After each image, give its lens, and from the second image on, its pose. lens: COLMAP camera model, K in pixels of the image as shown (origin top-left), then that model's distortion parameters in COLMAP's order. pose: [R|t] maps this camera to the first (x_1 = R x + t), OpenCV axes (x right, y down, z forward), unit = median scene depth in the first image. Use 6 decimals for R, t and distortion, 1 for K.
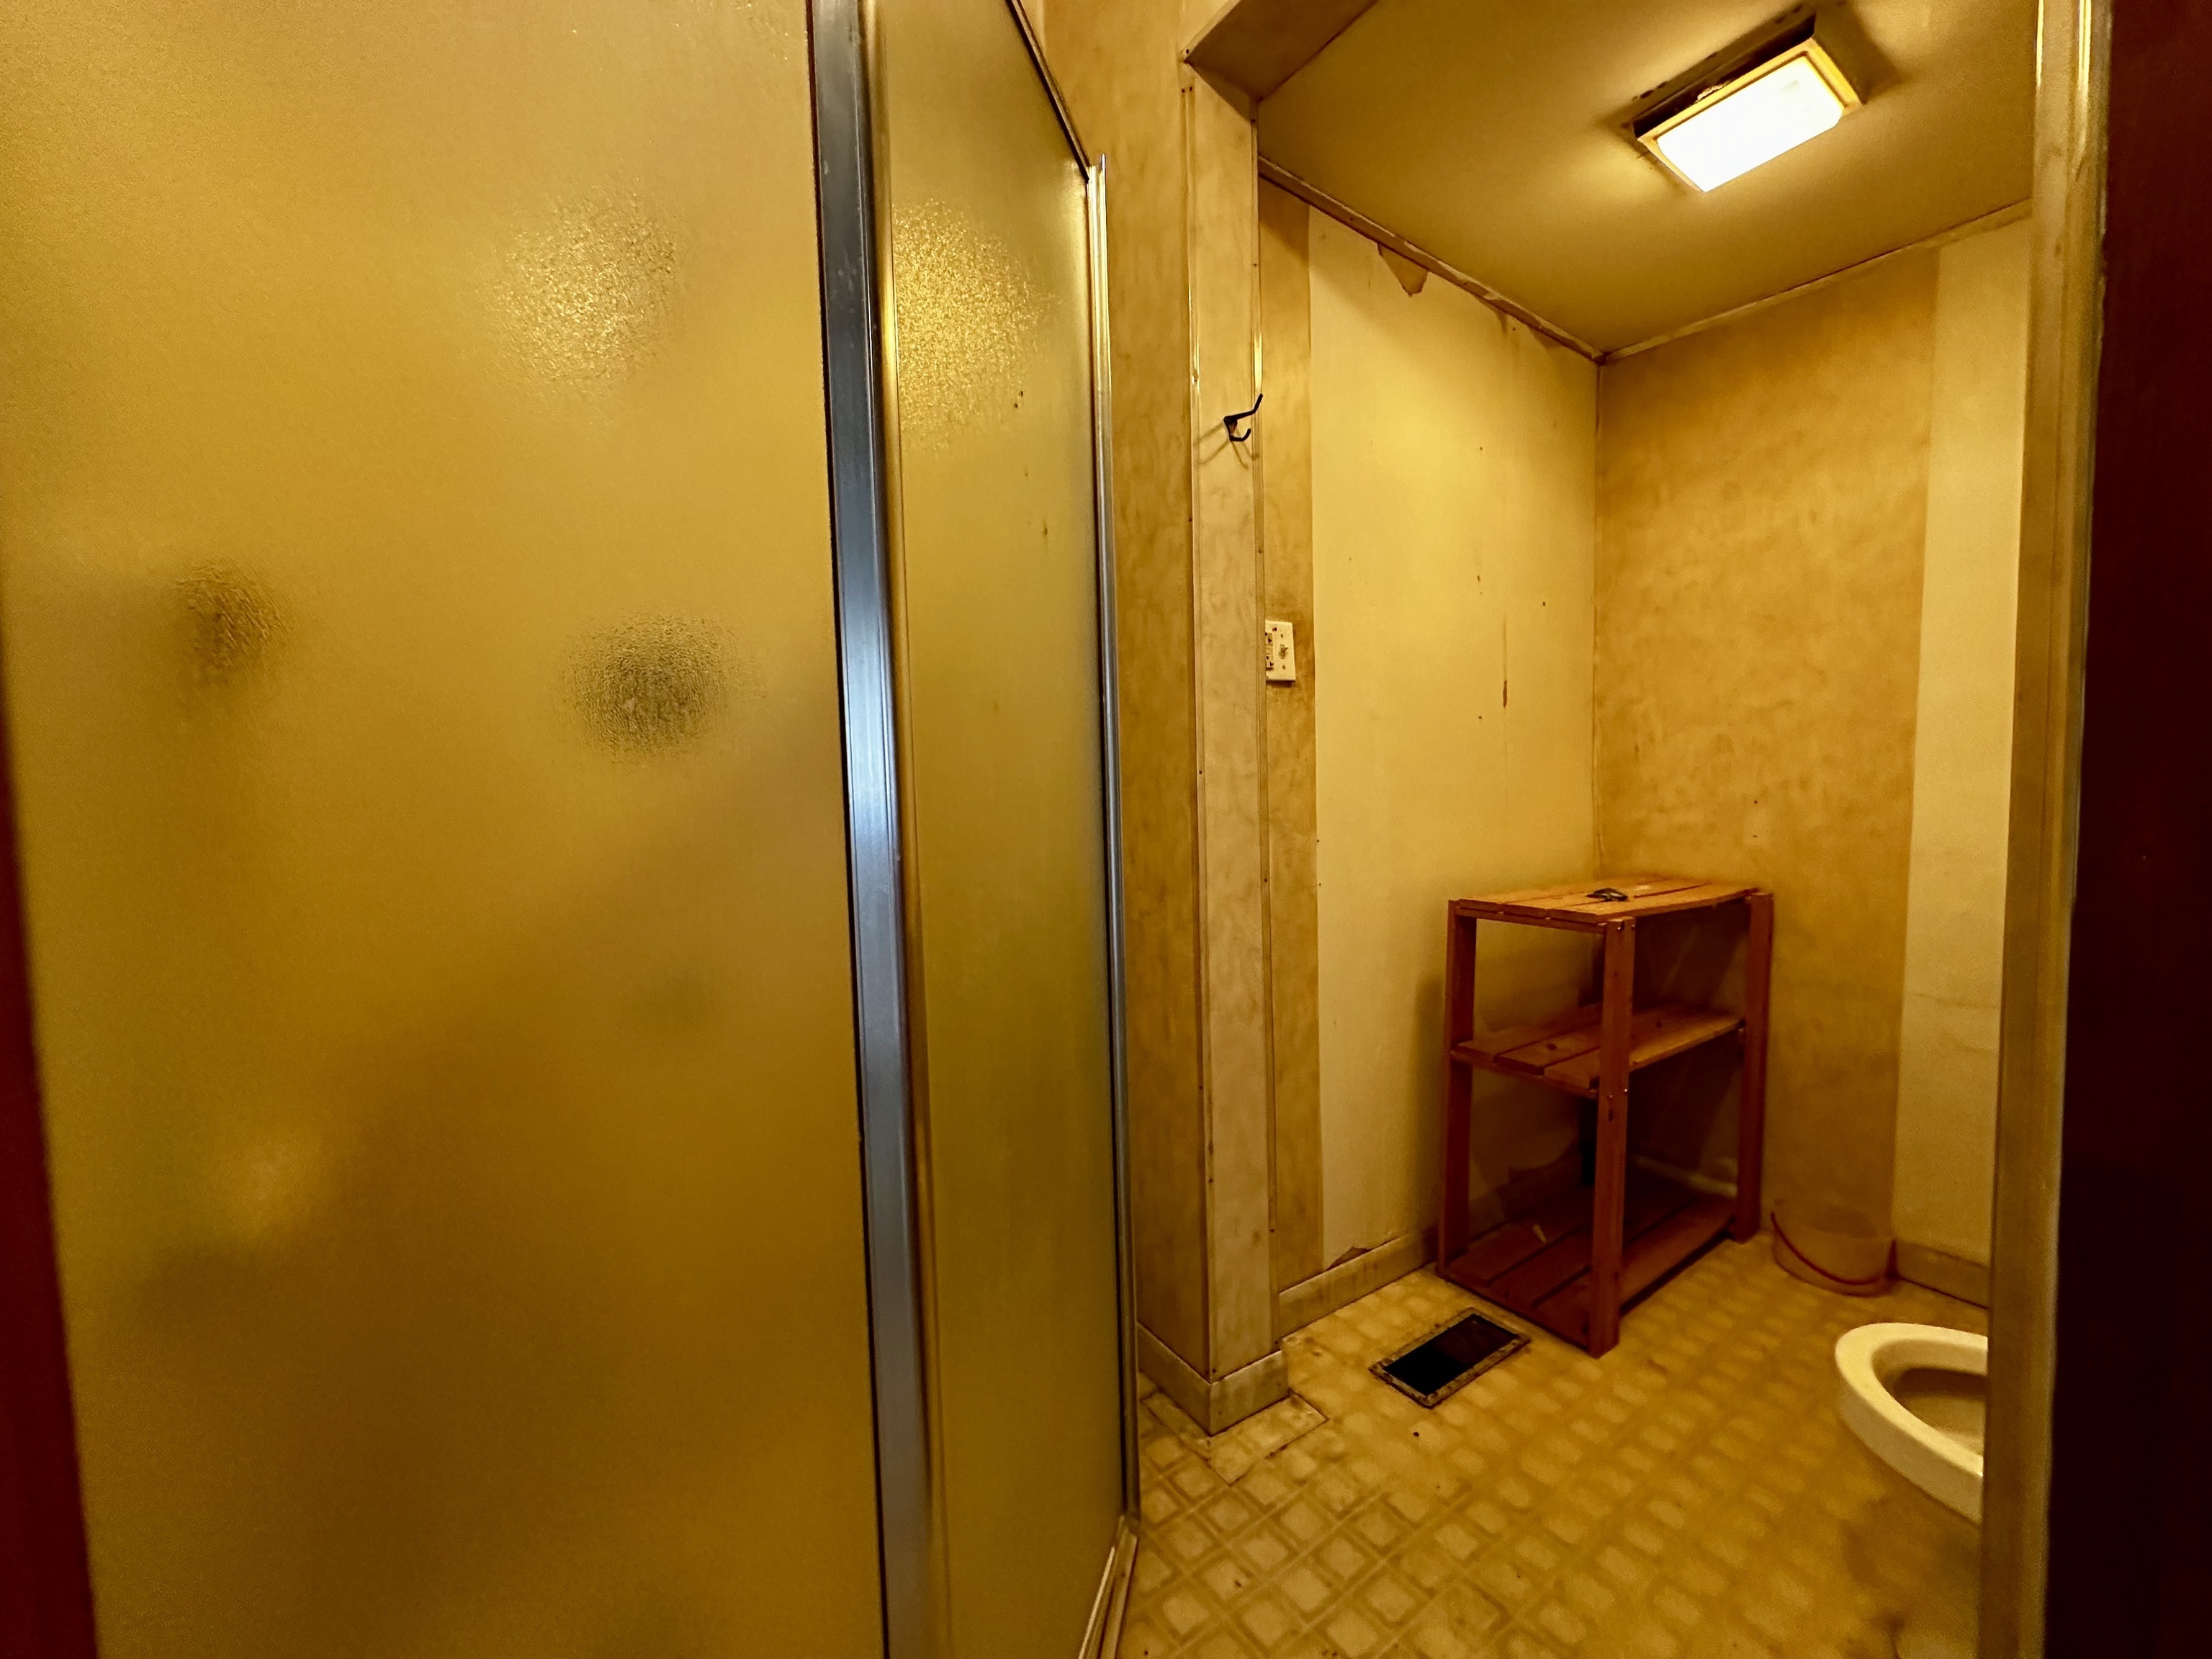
lens RADIAL K [[879.3, 0, 1108.8], [0, 879.3, 826.3], [0, 0, 1]] dist [-0.004145, 0.001227]
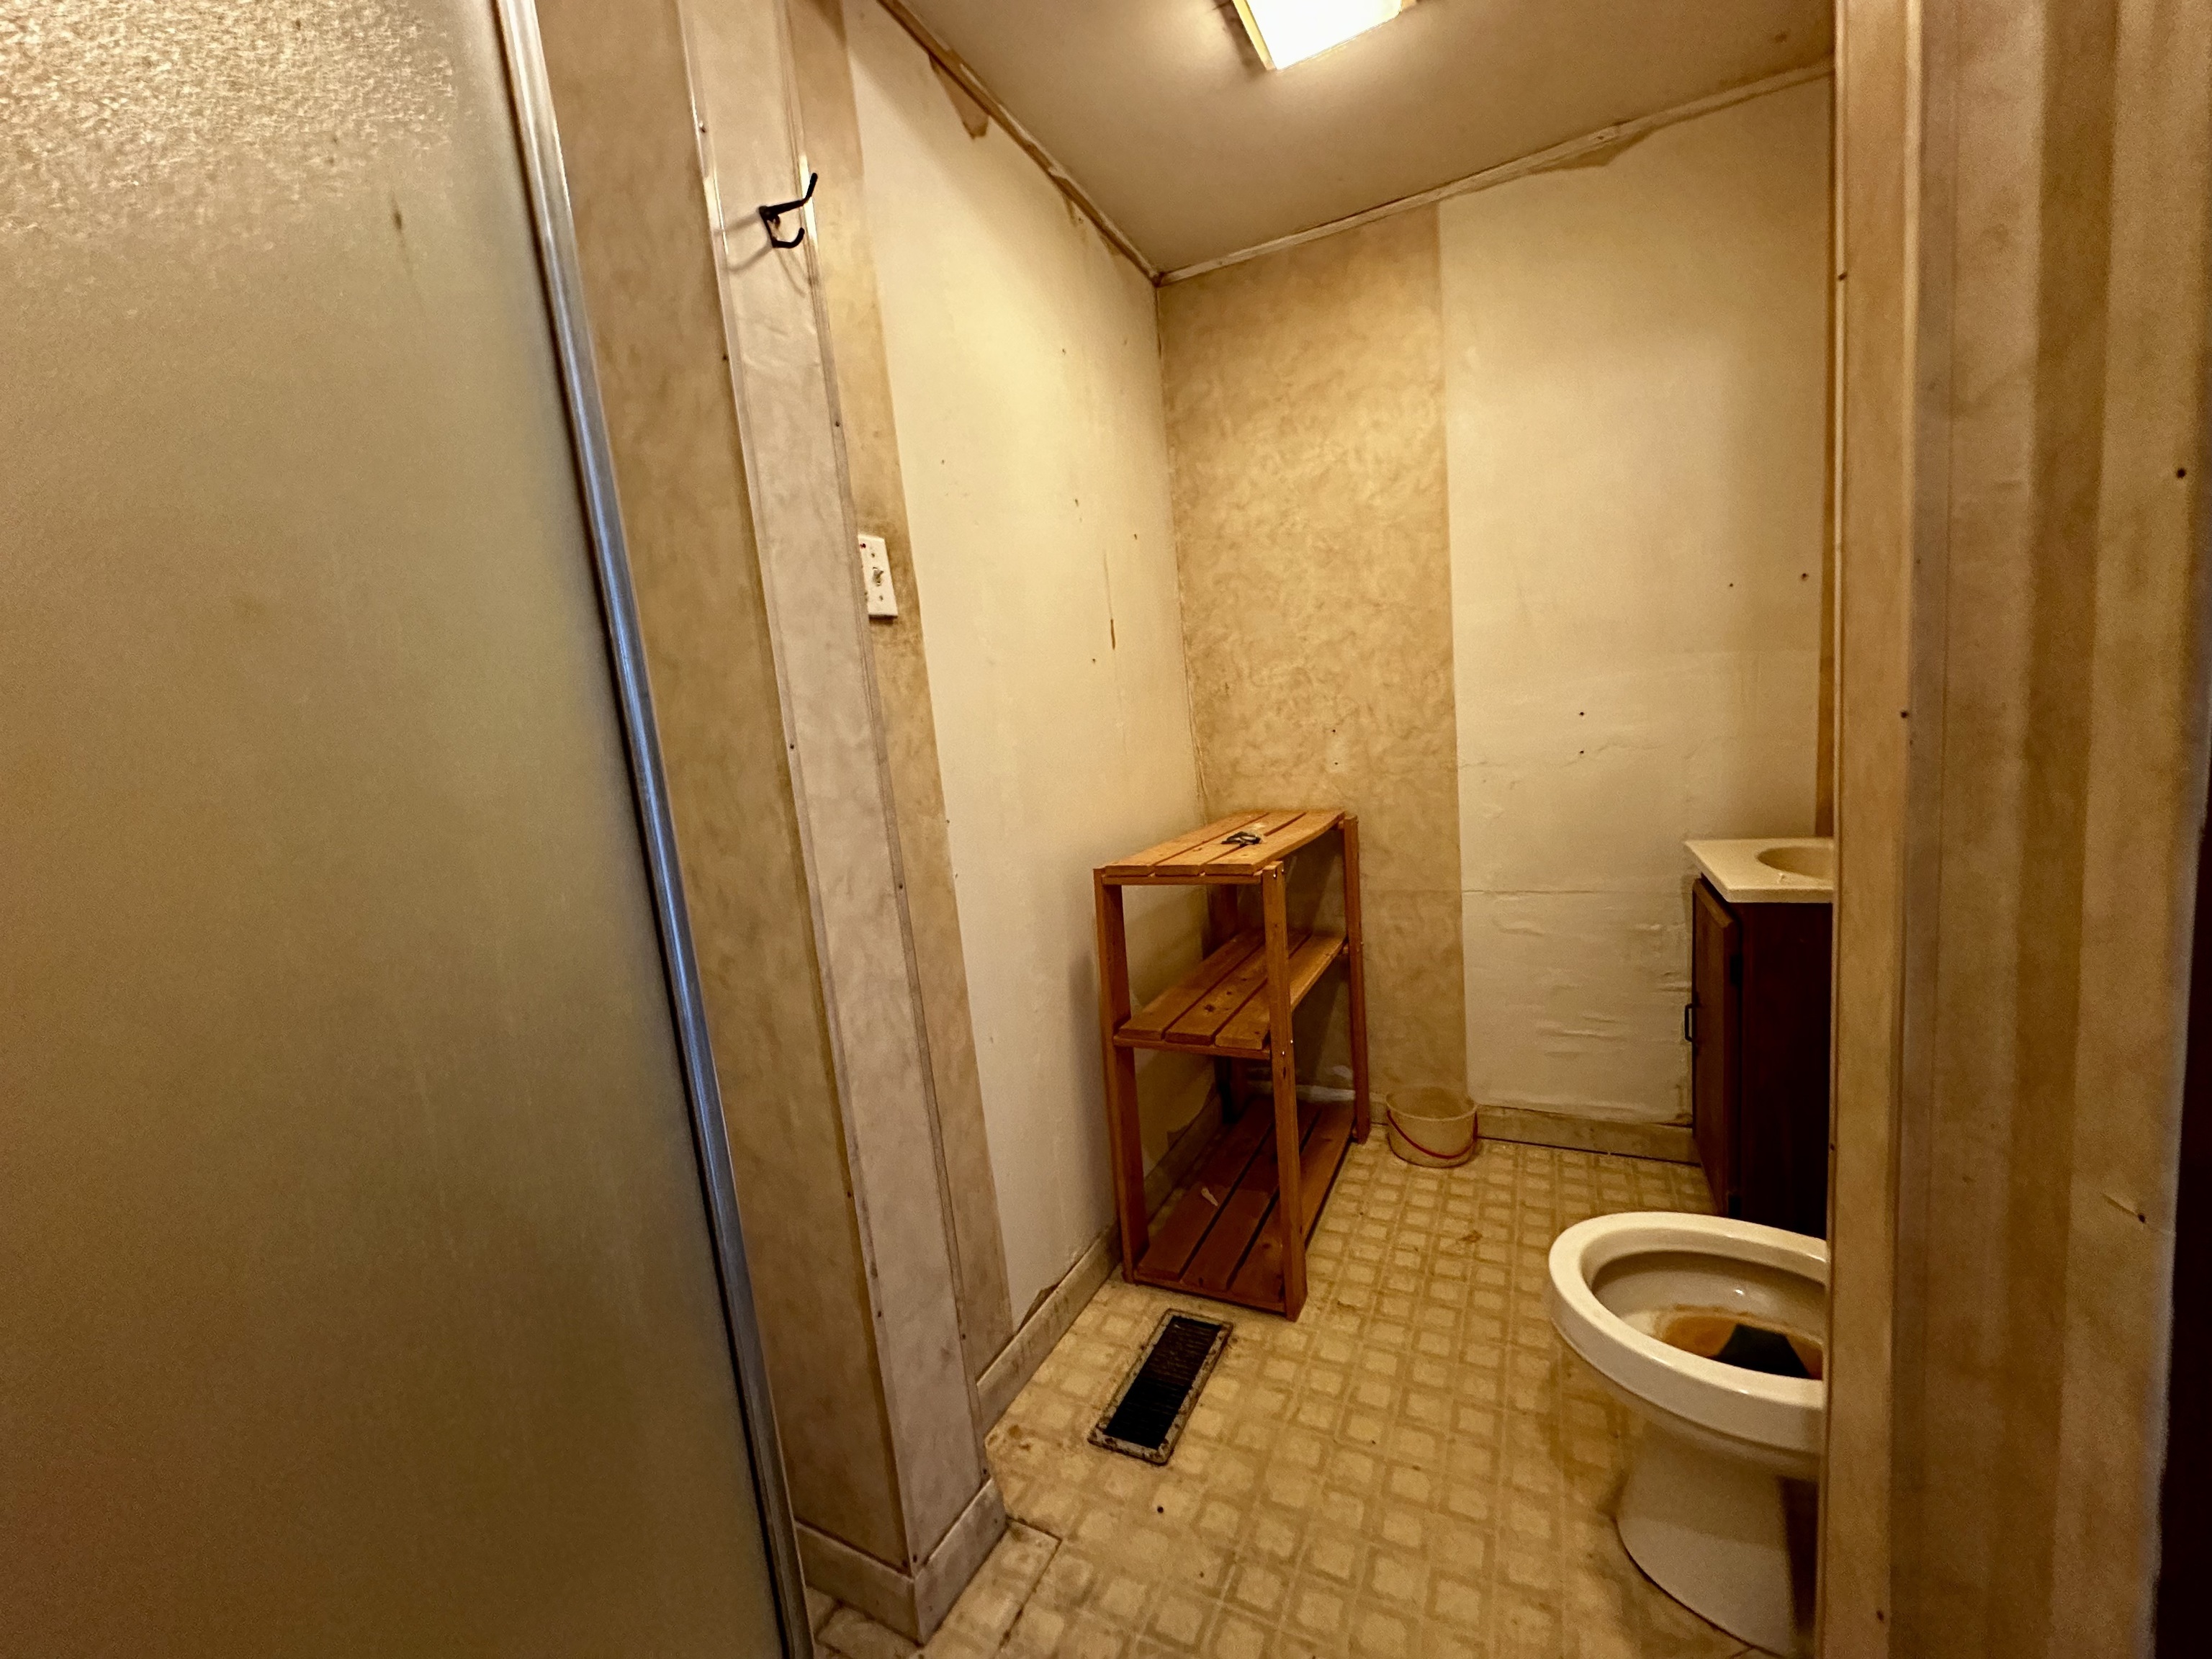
lens RADIAL K [[879.3, 0, 1099.2], [0, 879.3, 824.1], [0, 0, 1]] dist [-0.004145, 0.001227]
pose [[0.882965, -0.125510, 0.452349, 0.000491], [0.109249, 0.992078, 0.062016, -0.015295], [-0.456549, -0.005339, 0.889682, 0.236676]]
